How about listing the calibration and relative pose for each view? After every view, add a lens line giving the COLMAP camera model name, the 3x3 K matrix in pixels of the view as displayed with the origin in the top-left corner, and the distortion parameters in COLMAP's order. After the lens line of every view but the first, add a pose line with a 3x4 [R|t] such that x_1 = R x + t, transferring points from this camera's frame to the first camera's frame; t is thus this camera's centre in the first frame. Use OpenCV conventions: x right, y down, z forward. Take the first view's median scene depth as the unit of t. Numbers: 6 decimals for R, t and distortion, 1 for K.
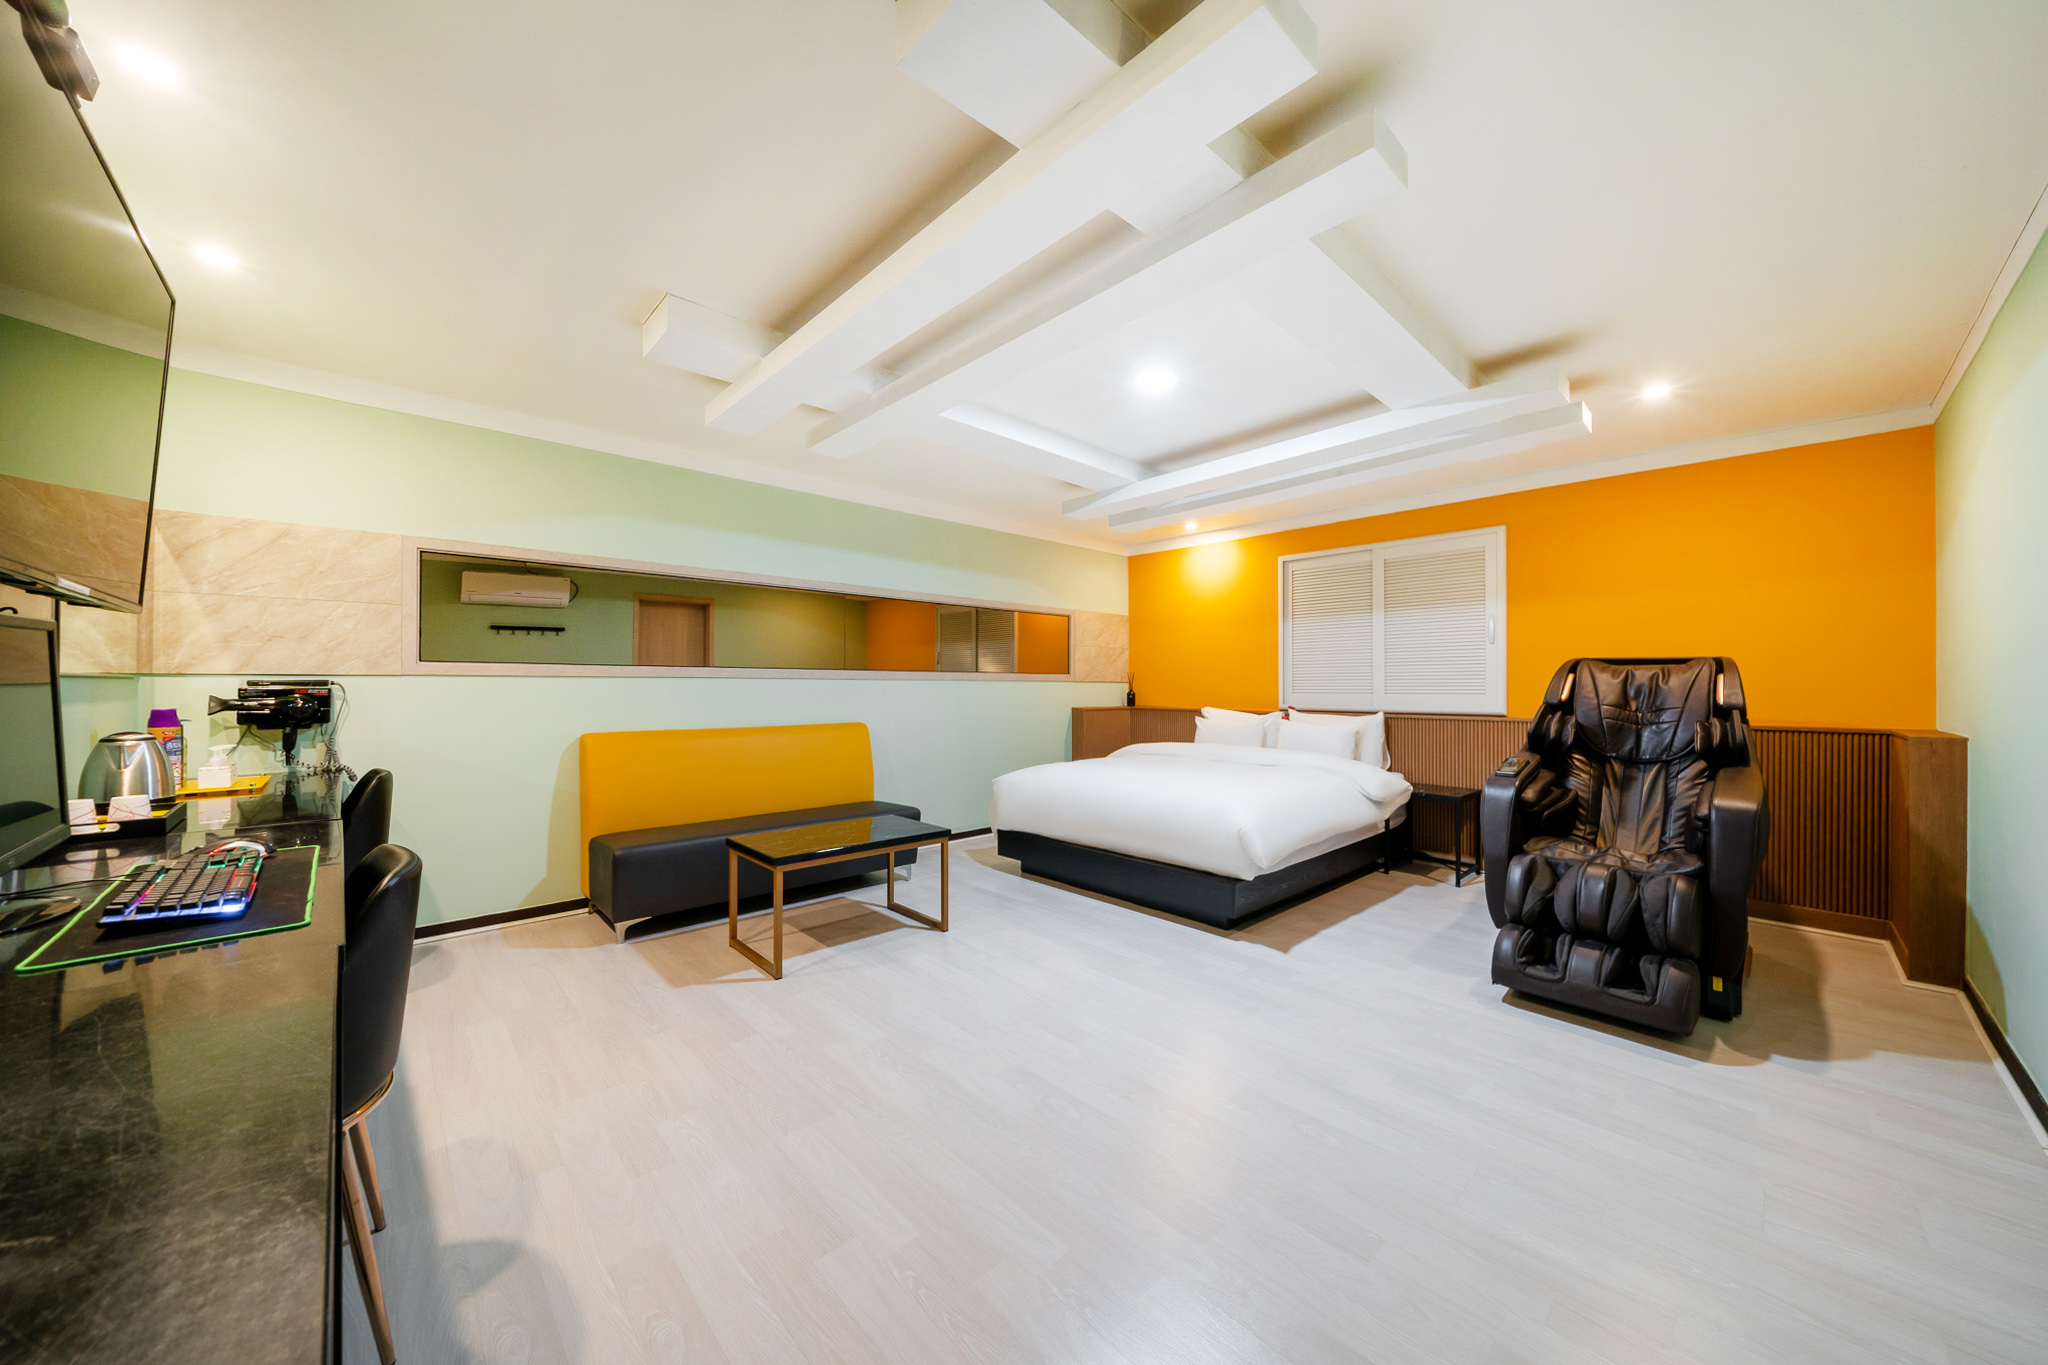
lens RADIAL K [[708.9, 0, 1038.9], [0, 708.9, 684.5], [0, 0, 1]] dist [-0.000027, 0.000067]
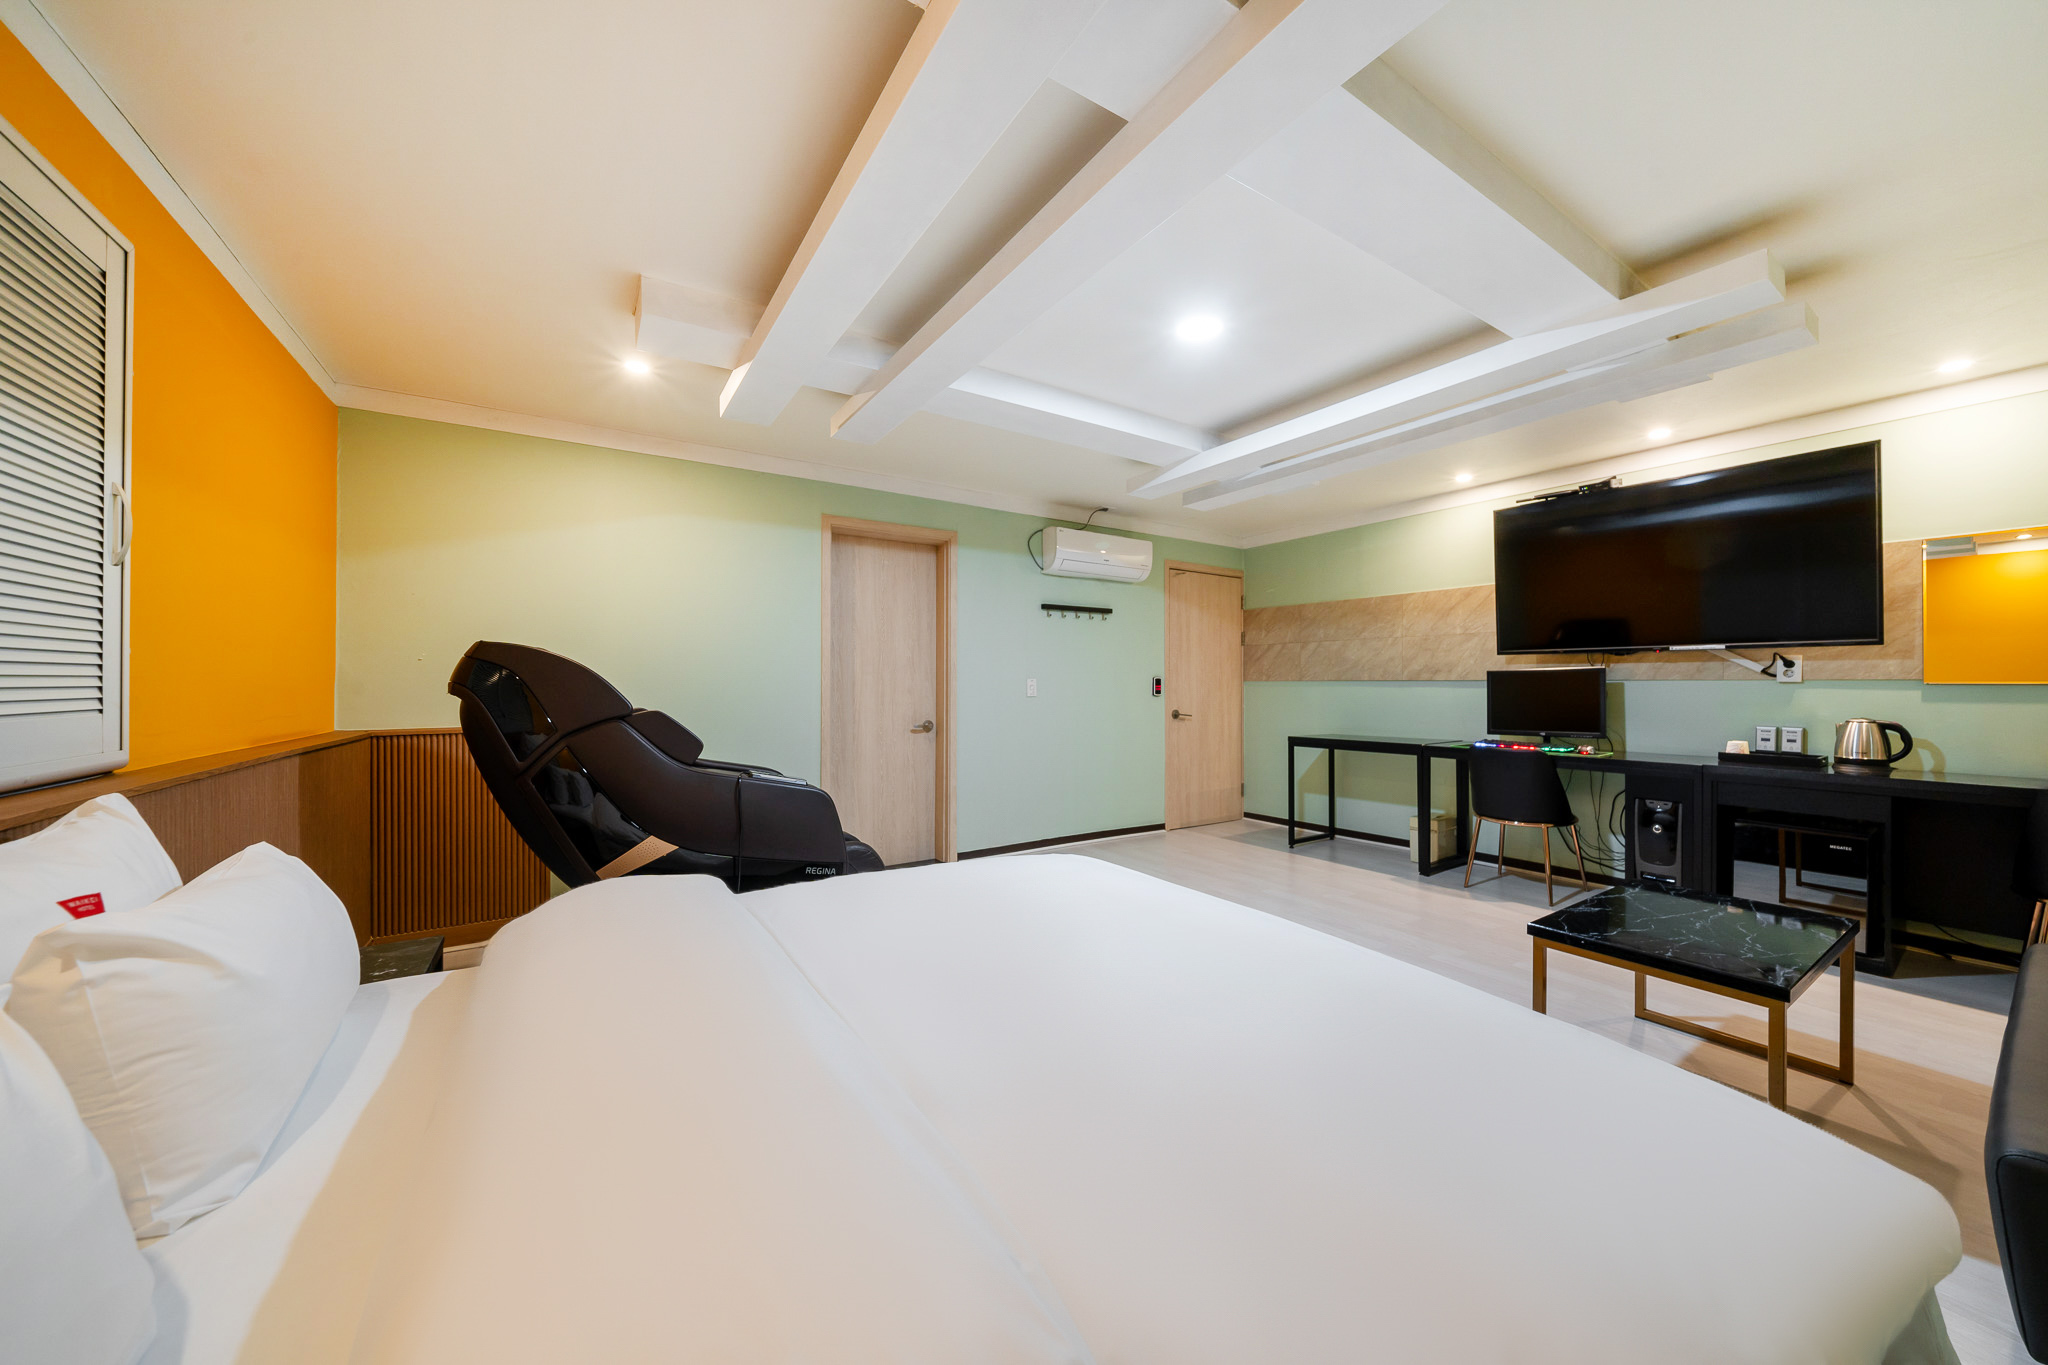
lens RADIAL K [[712.5, 0, 1024.0], [0, 712.5, 682.5], [0, 0, 1]] dist [0.000112, 0.000006]
pose [[-0.982165, -0.005863, 0.187928, 0.157387], [-0.006125, 0.999981, -0.000816, -0.002785], [-0.187920, -0.001952, -0.982182, 1.382986]]
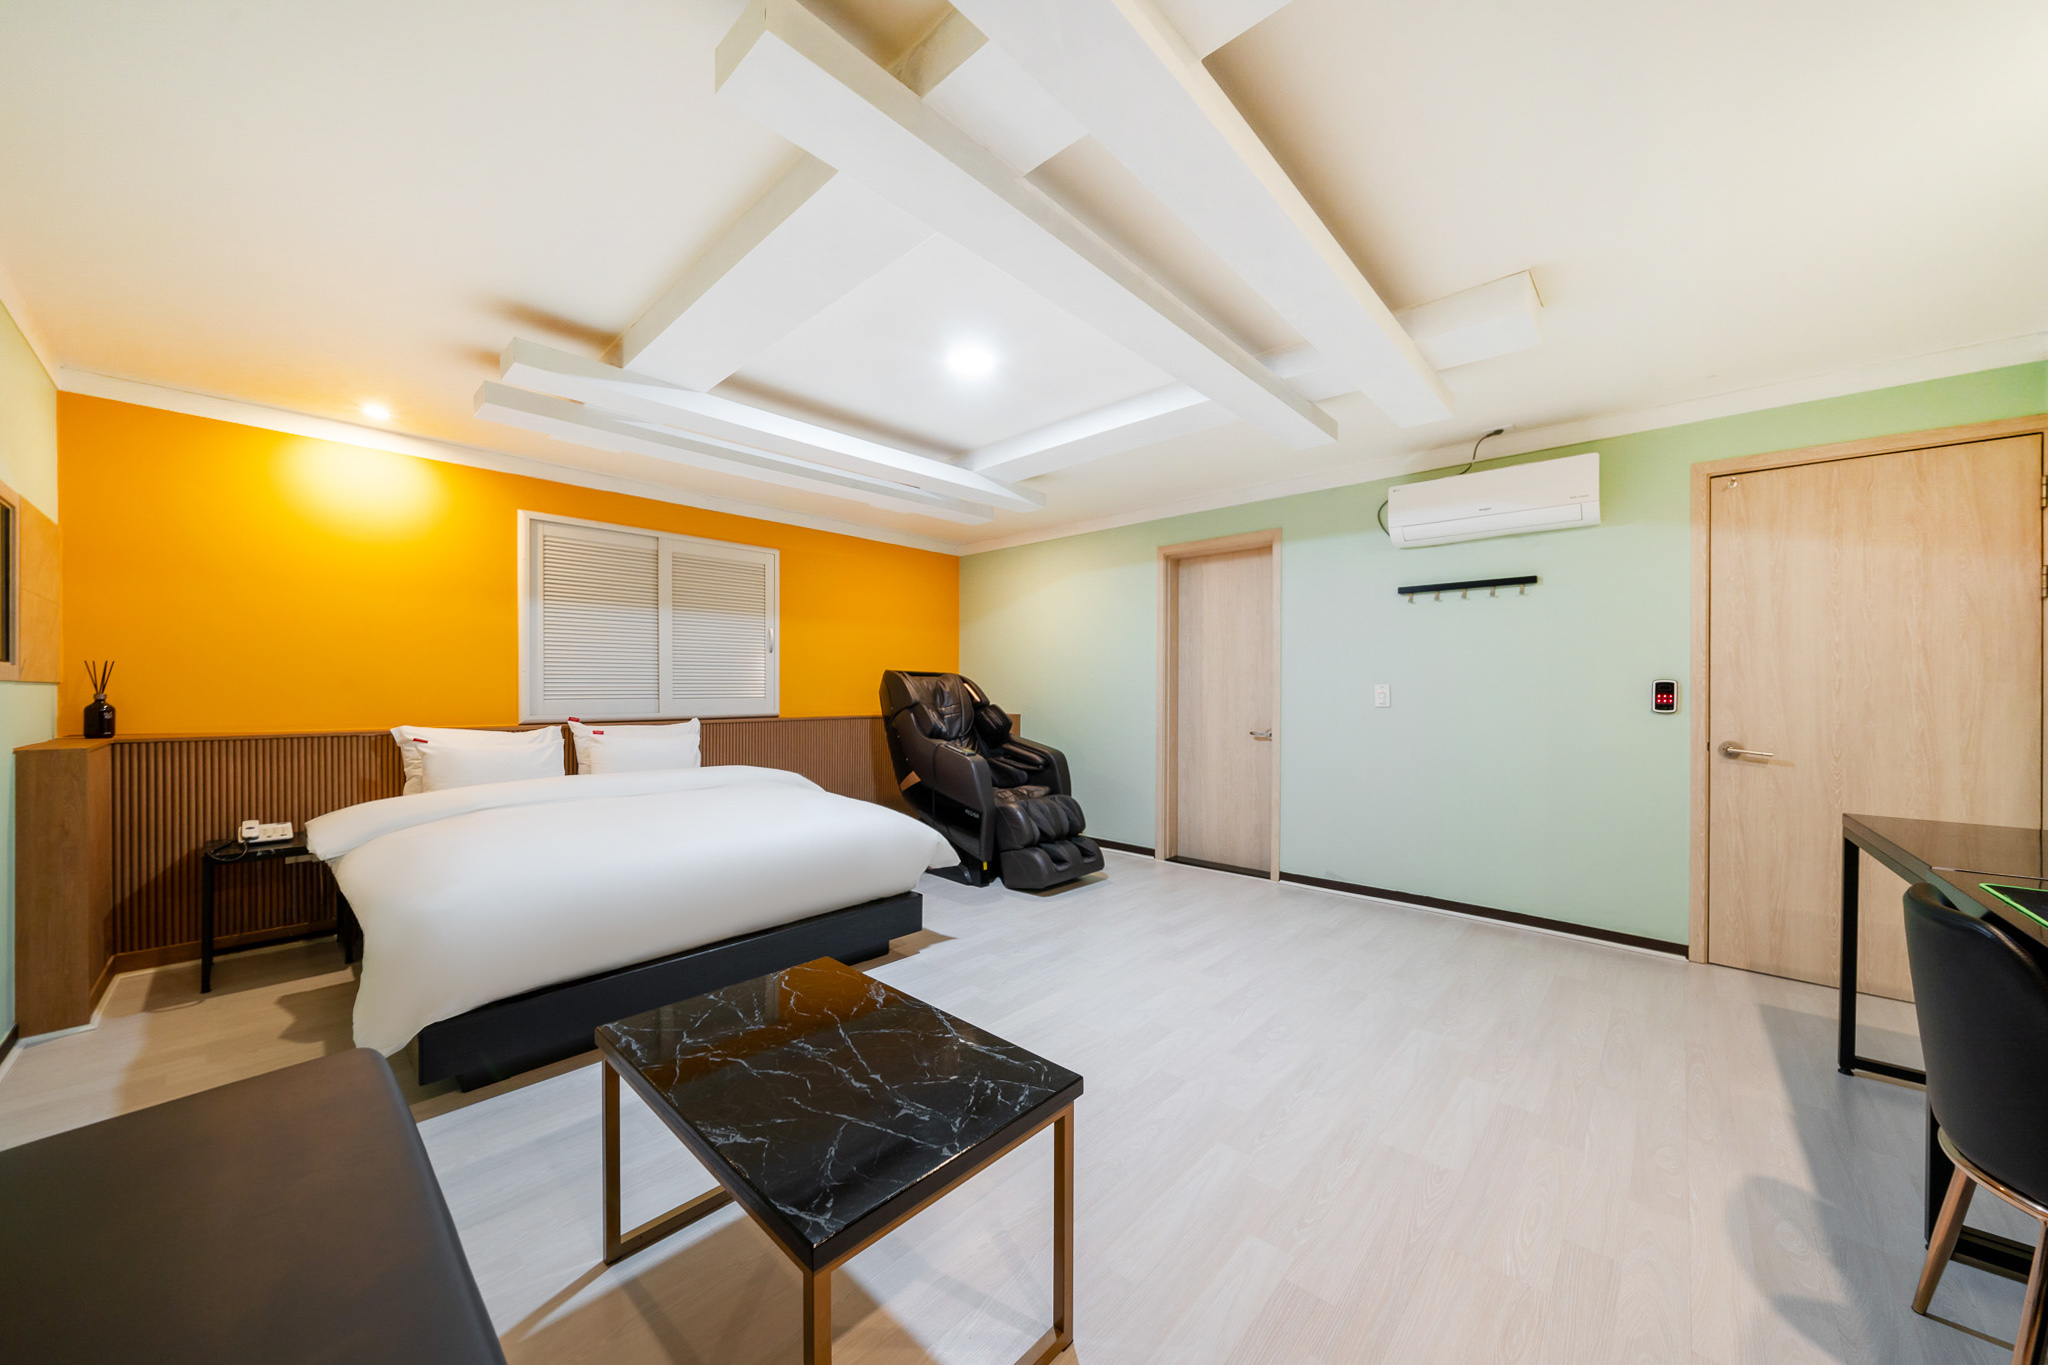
lens RADIAL K [[708.9, 0, 1038.9], [0, 708.9, 684.5], [0, 0, 1]] dist [-0.000027, 0.000067]
pose [[-0.068344, 0.001890, 0.997660, -0.560199], [-0.004561, 0.999987, -0.002207, -0.005754], [-0.997651, -0.004701, -0.068334, 0.712495]]
